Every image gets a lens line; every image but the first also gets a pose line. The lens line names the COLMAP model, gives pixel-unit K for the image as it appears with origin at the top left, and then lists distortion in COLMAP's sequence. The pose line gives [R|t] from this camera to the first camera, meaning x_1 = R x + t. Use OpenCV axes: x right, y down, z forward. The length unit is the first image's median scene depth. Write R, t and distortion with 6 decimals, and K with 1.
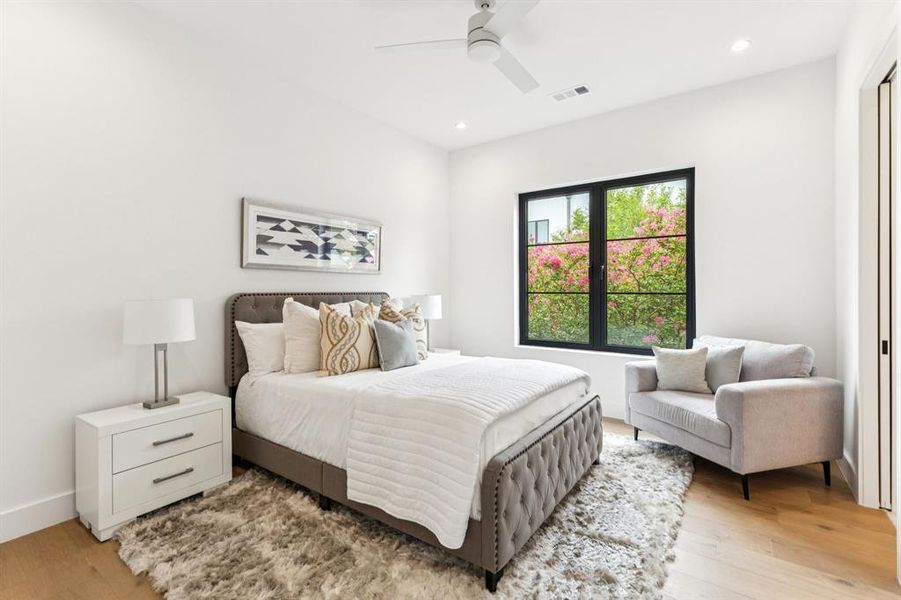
lens RADIAL K [[400.9, 0, 450.1], [0, 400.9, 295.9], [0, 0, 1]] dist [0.001501, 0.000022]
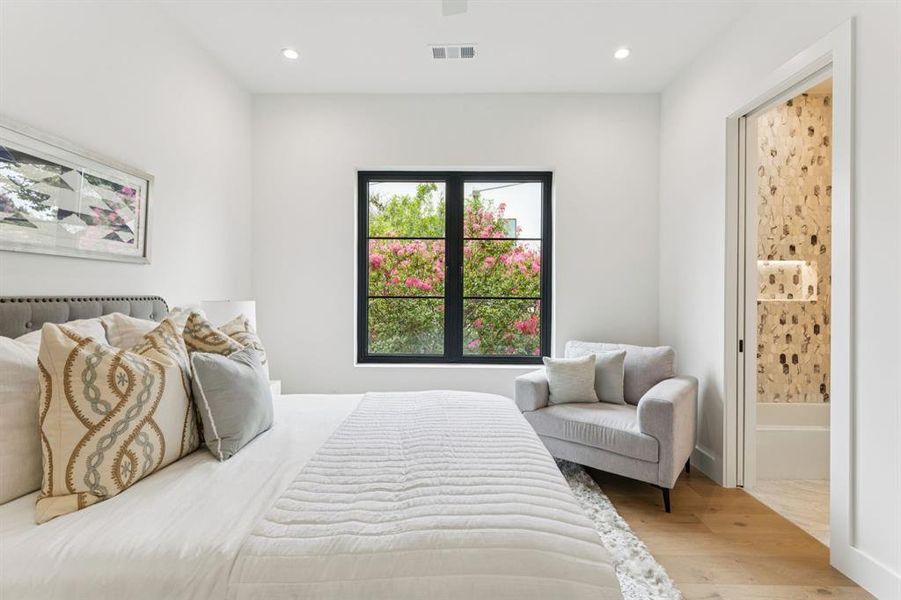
lens RADIAL K [[400.9, 0, 450.1], [0, 400.9, 295.9], [0, 0, 1]] dist [0.001501, 0.000022]
pose [[0.823259, 0.002382, 0.567661, -0.212992], [0.001786, 0.999975, -0.006787, -0.007354], [-0.567664, 0.006602, 0.823234, 0.435207]]
